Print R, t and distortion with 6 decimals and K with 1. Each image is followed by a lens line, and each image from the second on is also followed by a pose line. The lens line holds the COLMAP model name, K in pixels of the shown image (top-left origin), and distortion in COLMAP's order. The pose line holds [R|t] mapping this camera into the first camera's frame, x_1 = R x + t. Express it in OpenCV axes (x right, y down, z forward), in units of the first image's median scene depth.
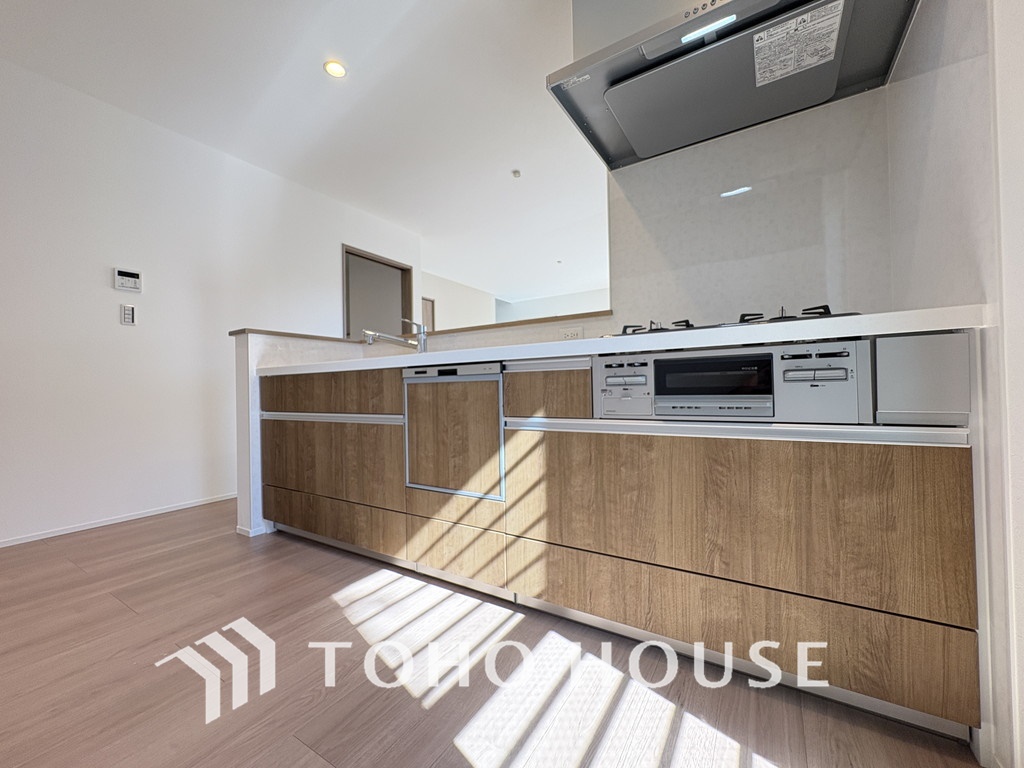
lens RADIAL K [[409.1, 0, 510.3], [0, 409.1, 386.2], [0, 0, 1]] dist [0.000459, -0.000035]
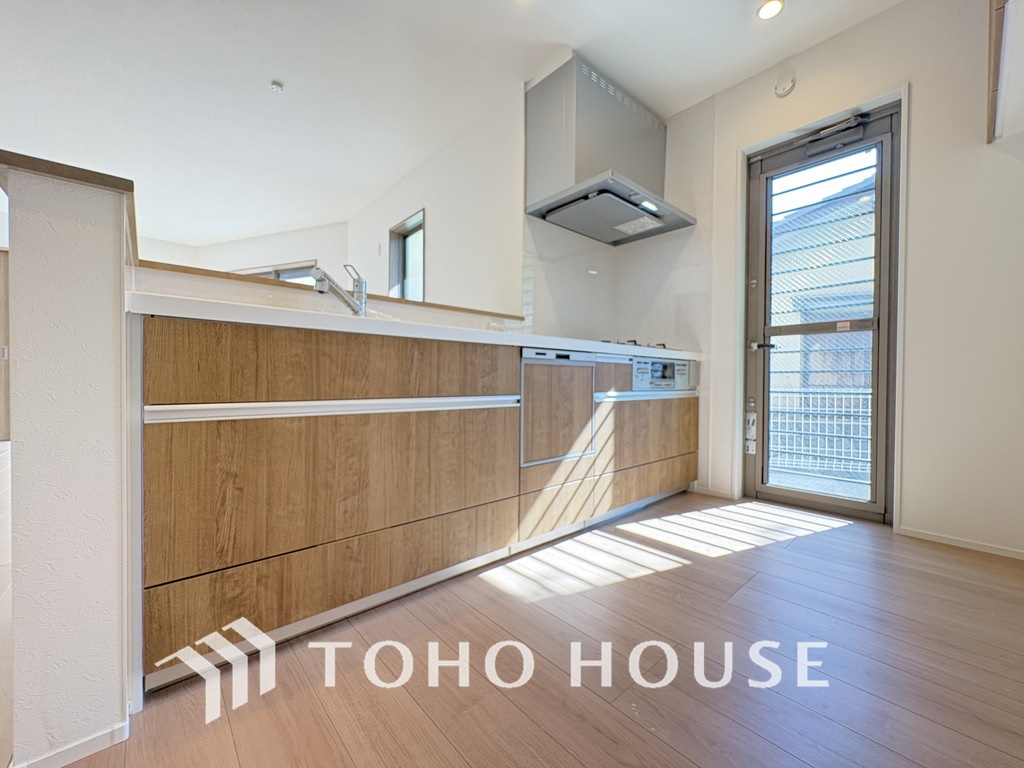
lens RADIAL K [[409.1, 0, 505.5], [0, 409.1, 386.3], [0, 0, 1]] dist [0.000459, -0.000035]
pose [[0.283707, 0.006701, 0.958887, -1.398906], [-0.018899, 0.999820, -0.001395, 0.059166], [-0.958725, -0.017726, 0.283783, 0.876697]]
